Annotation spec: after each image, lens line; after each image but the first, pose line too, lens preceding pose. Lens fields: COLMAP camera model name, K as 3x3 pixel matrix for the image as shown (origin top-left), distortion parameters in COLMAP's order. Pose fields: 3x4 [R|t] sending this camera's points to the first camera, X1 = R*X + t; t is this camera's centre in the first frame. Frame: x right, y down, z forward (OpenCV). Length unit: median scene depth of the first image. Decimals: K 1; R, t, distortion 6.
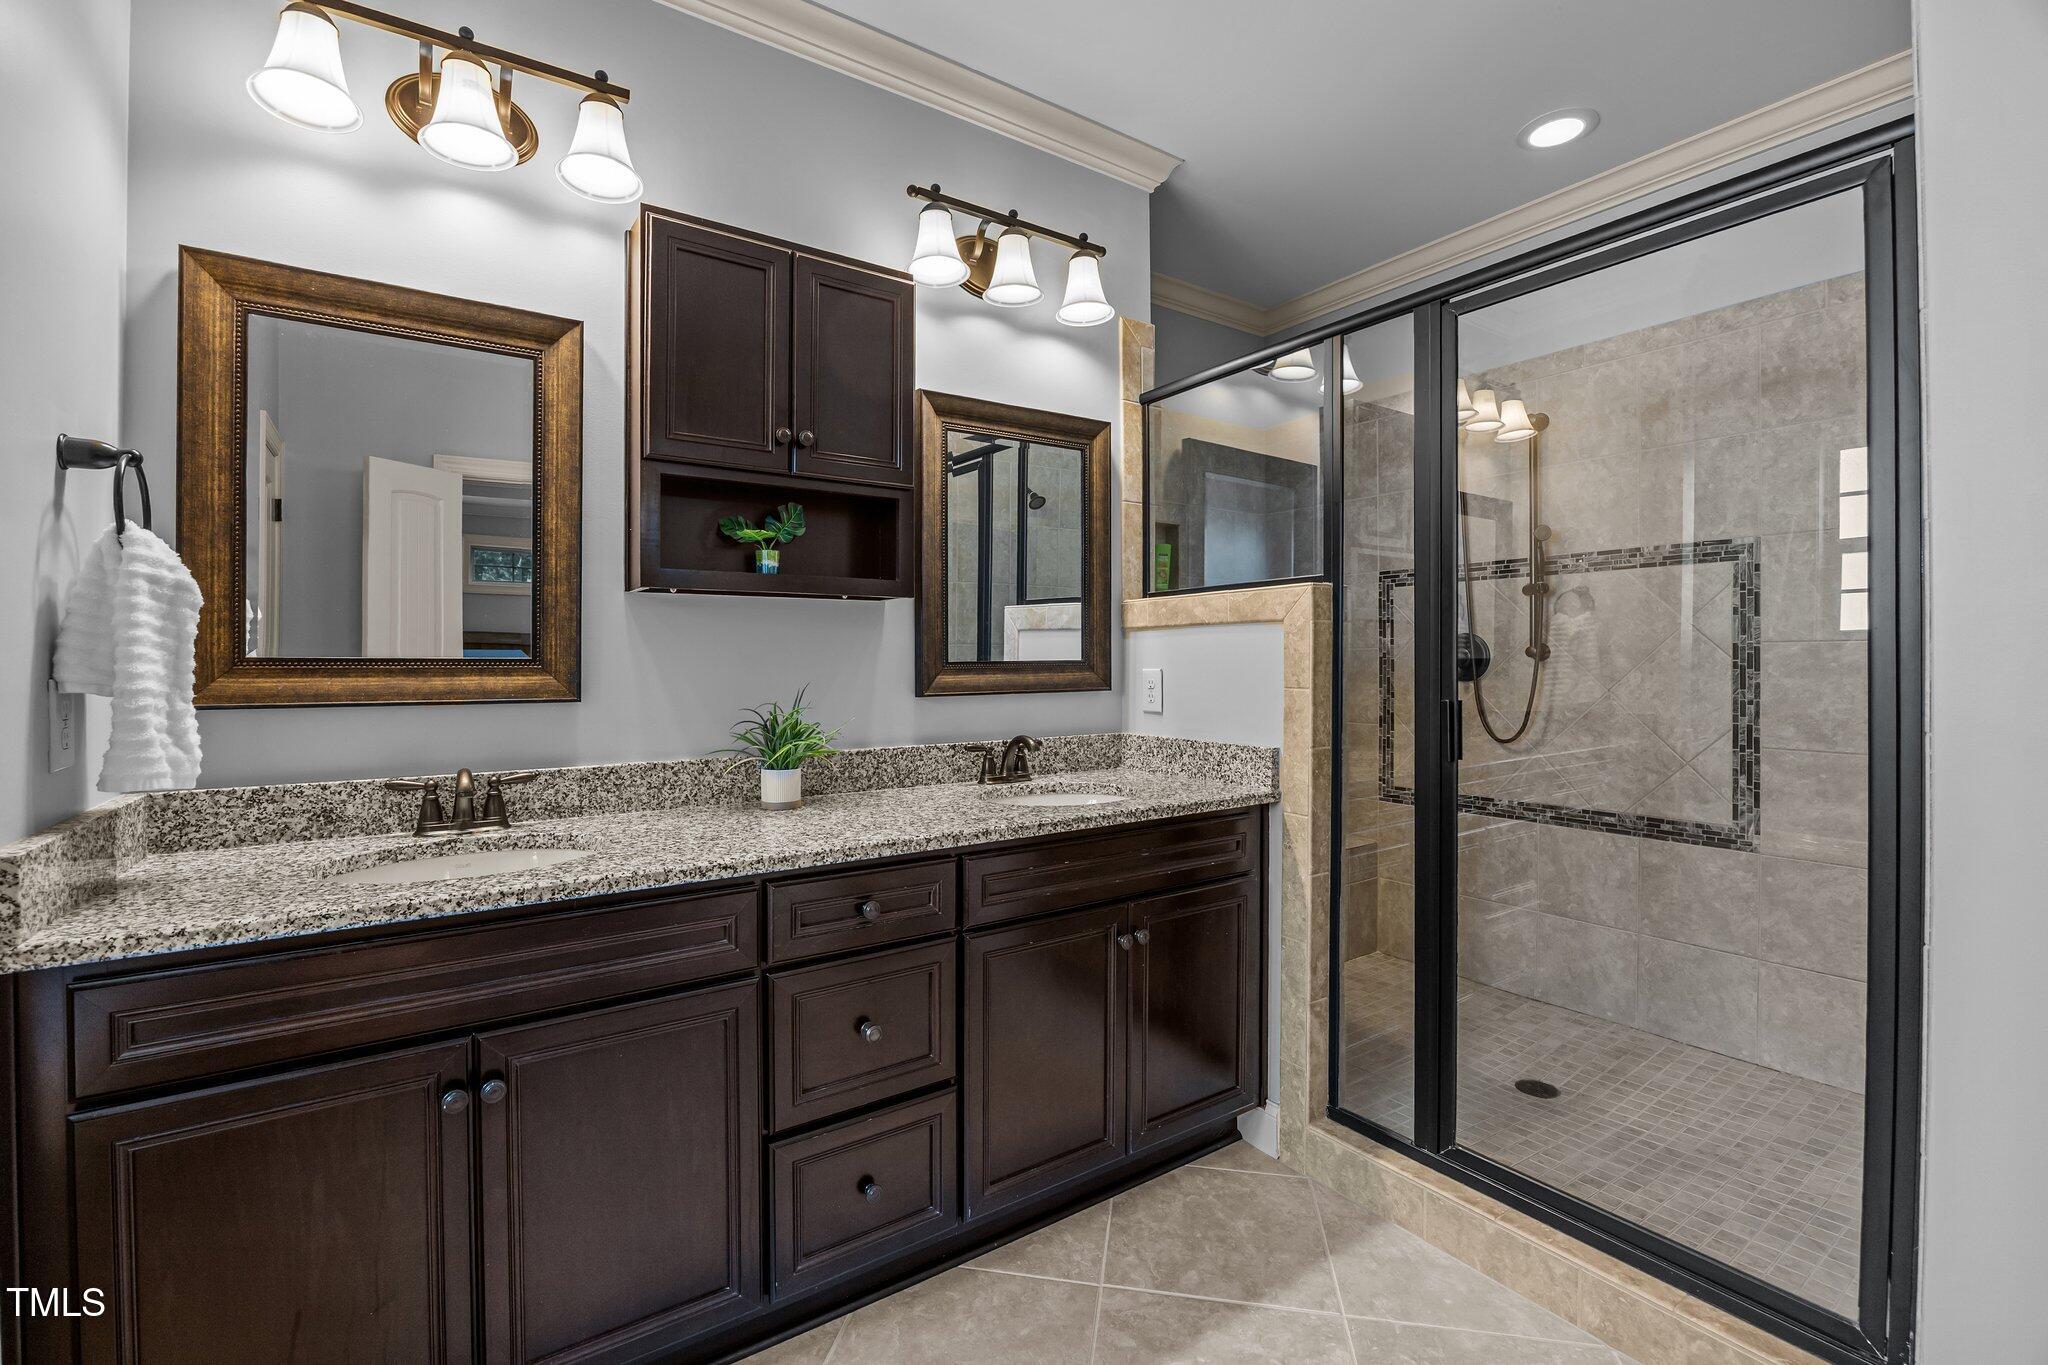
lens RADIAL K [[903.2, 0, 1016.5], [0, 903.2, 661.3], [0, 0, 1]] dist [-0.018649, 0.001081]
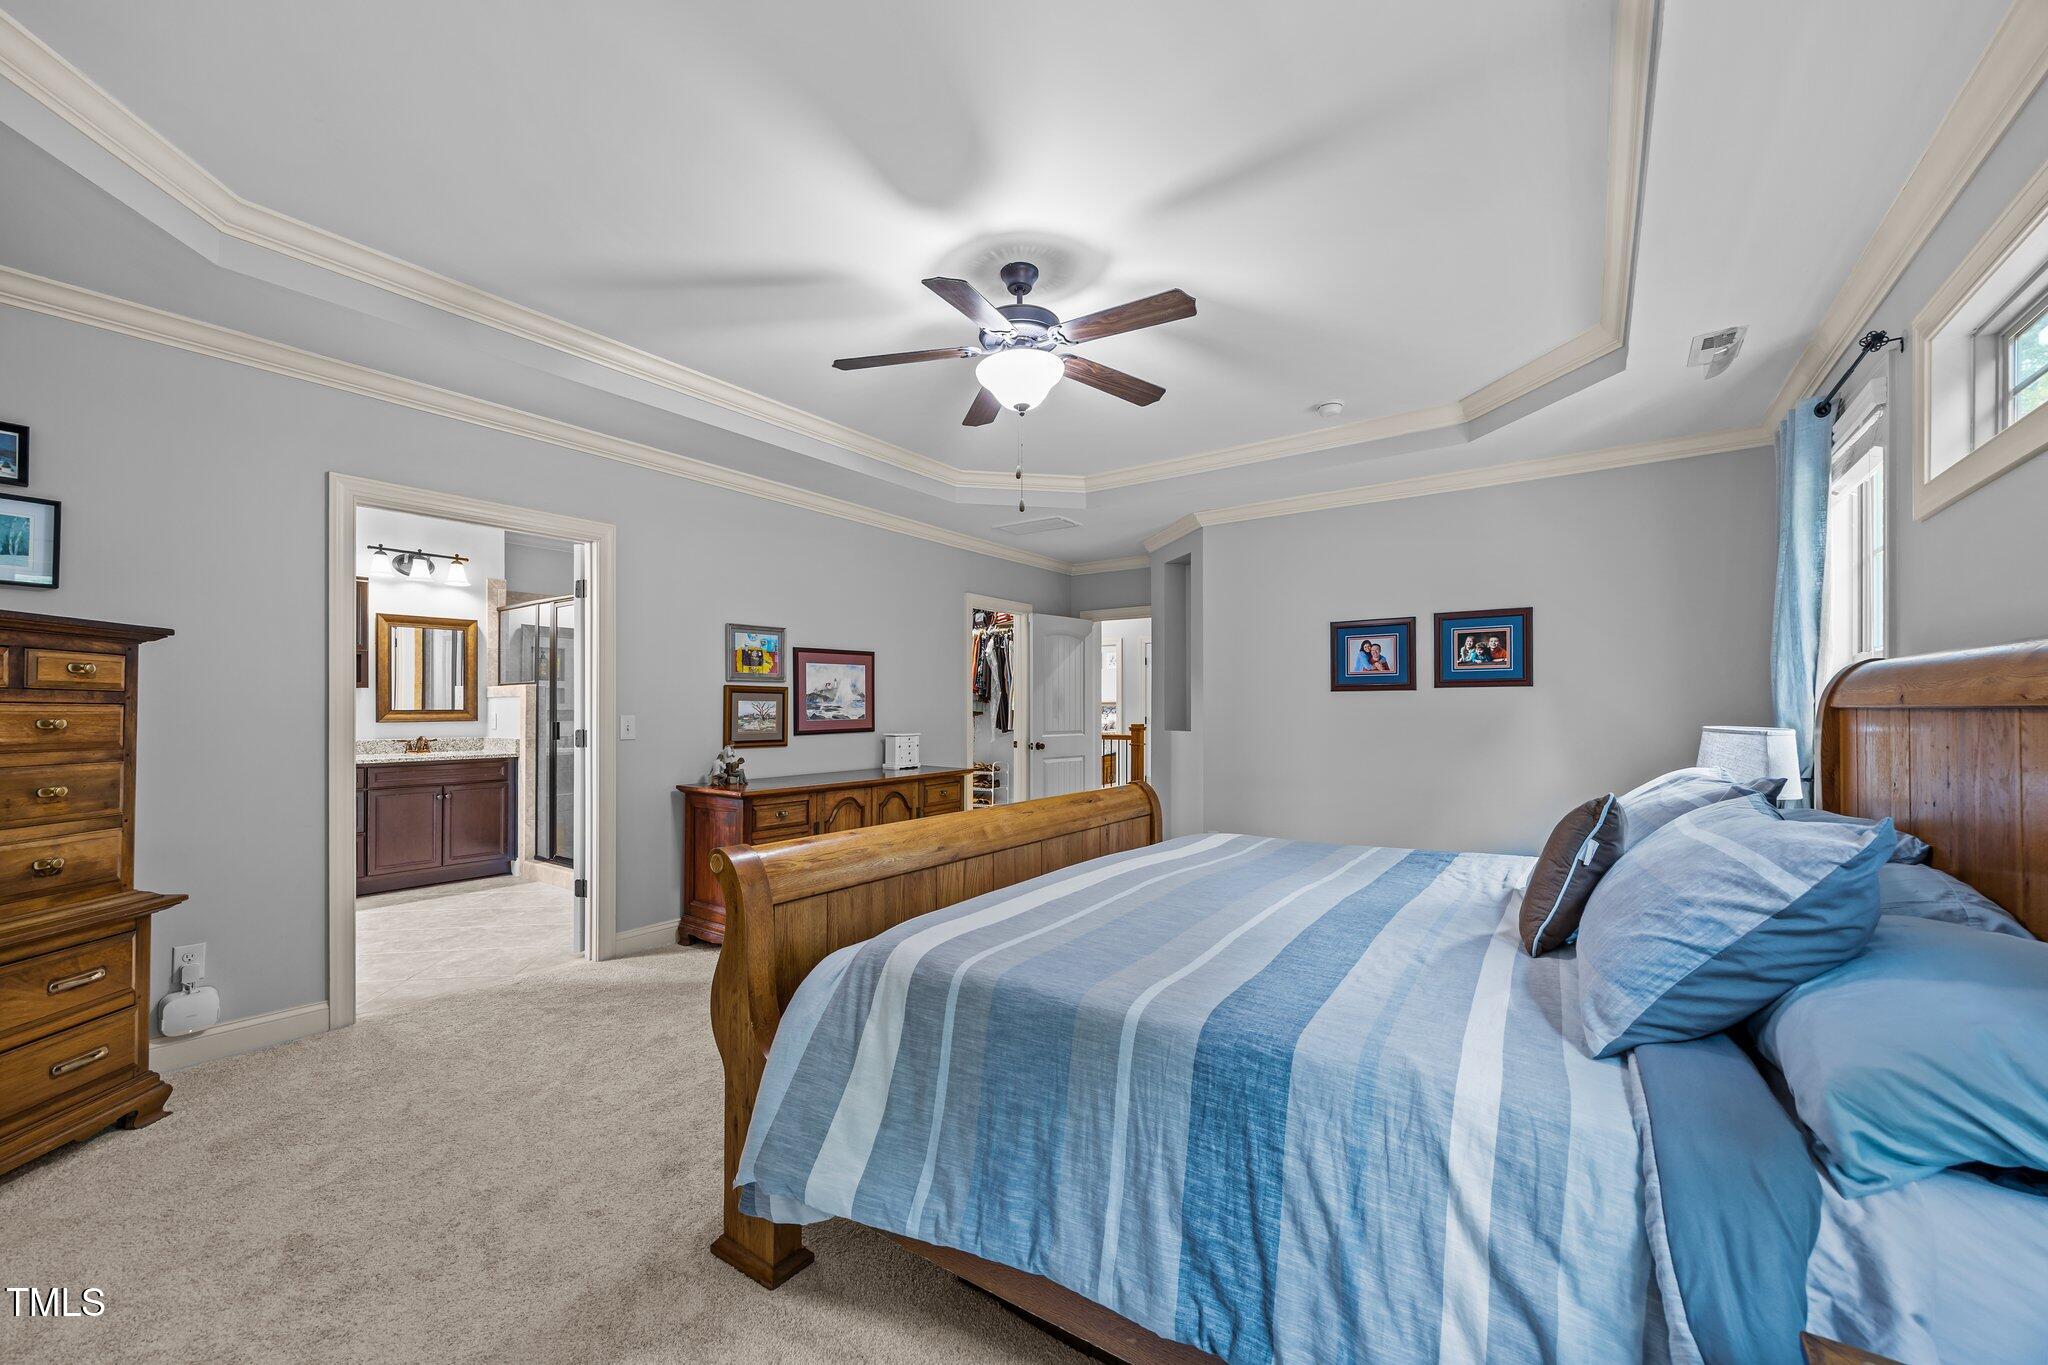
lens RADIAL K [[790.2, 0, 1024.6], [0, 790.2, 704.8], [0, 0, 1]] dist [0.001158, 0.000190]
pose [[0.940074, 0.004512, 0.340940, 1.139526], [-0.002391, 0.999975, -0.006641, -0.004194], [-0.340962, 0.005428, 0.940061, -2.406073]]
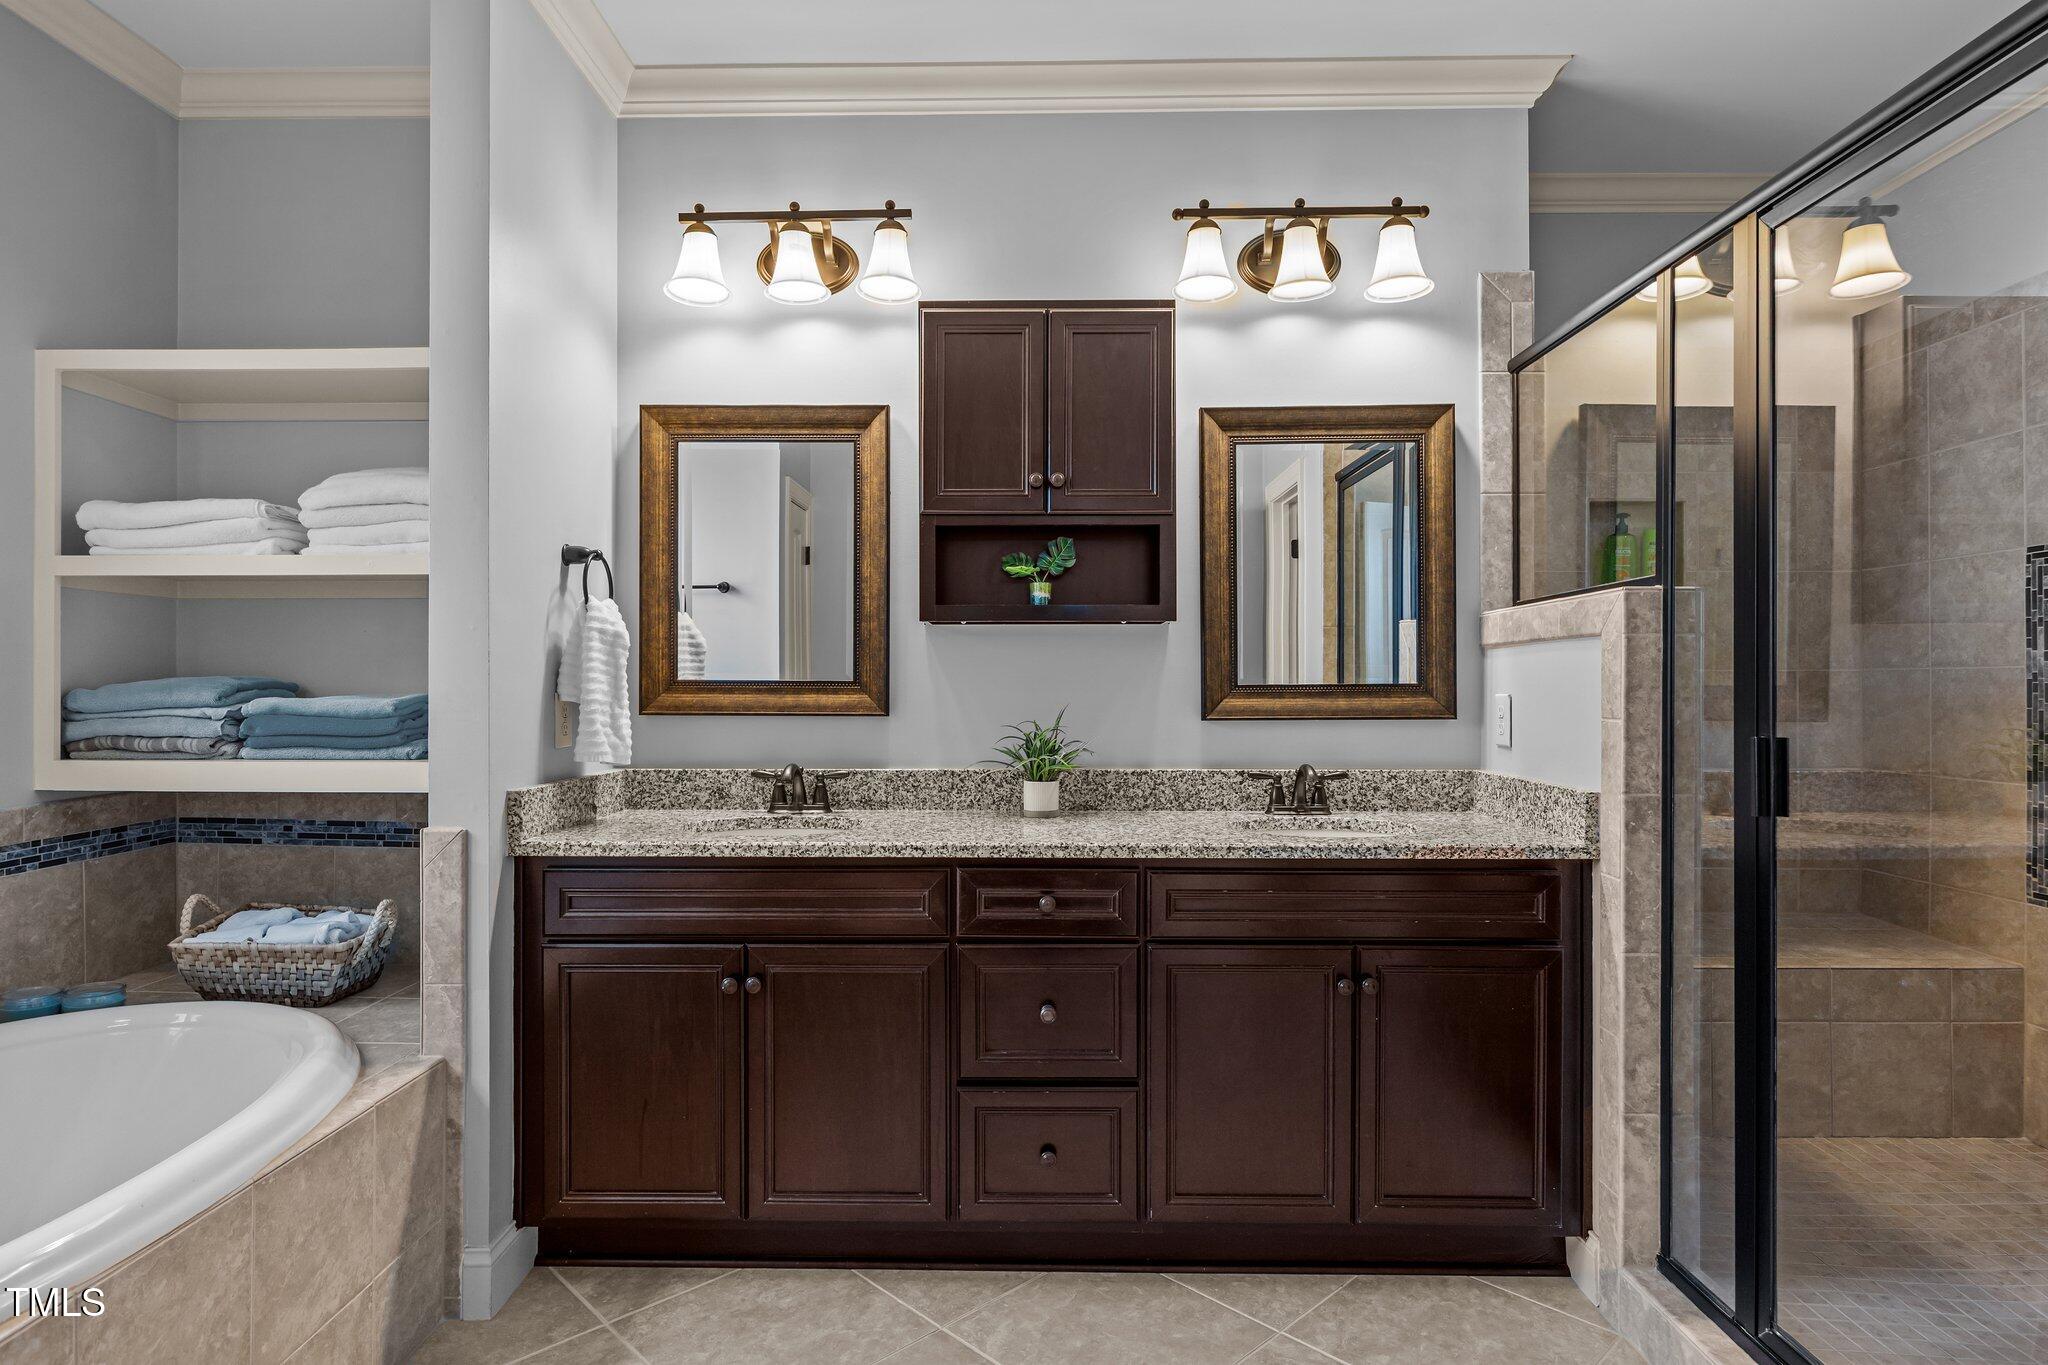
lens RADIAL K [[1135.8, 0, 1008.7], [0, 1135.8, 678.6], [0, 0, 1]] dist [0.001227, 0.000472]
pose [[0.813775, 0.000407, -0.581179, 0.528174], [-0.002977, 0.999990, -0.003469, -0.001039], [0.581172, 0.004553, 0.813768, -0.156866]]
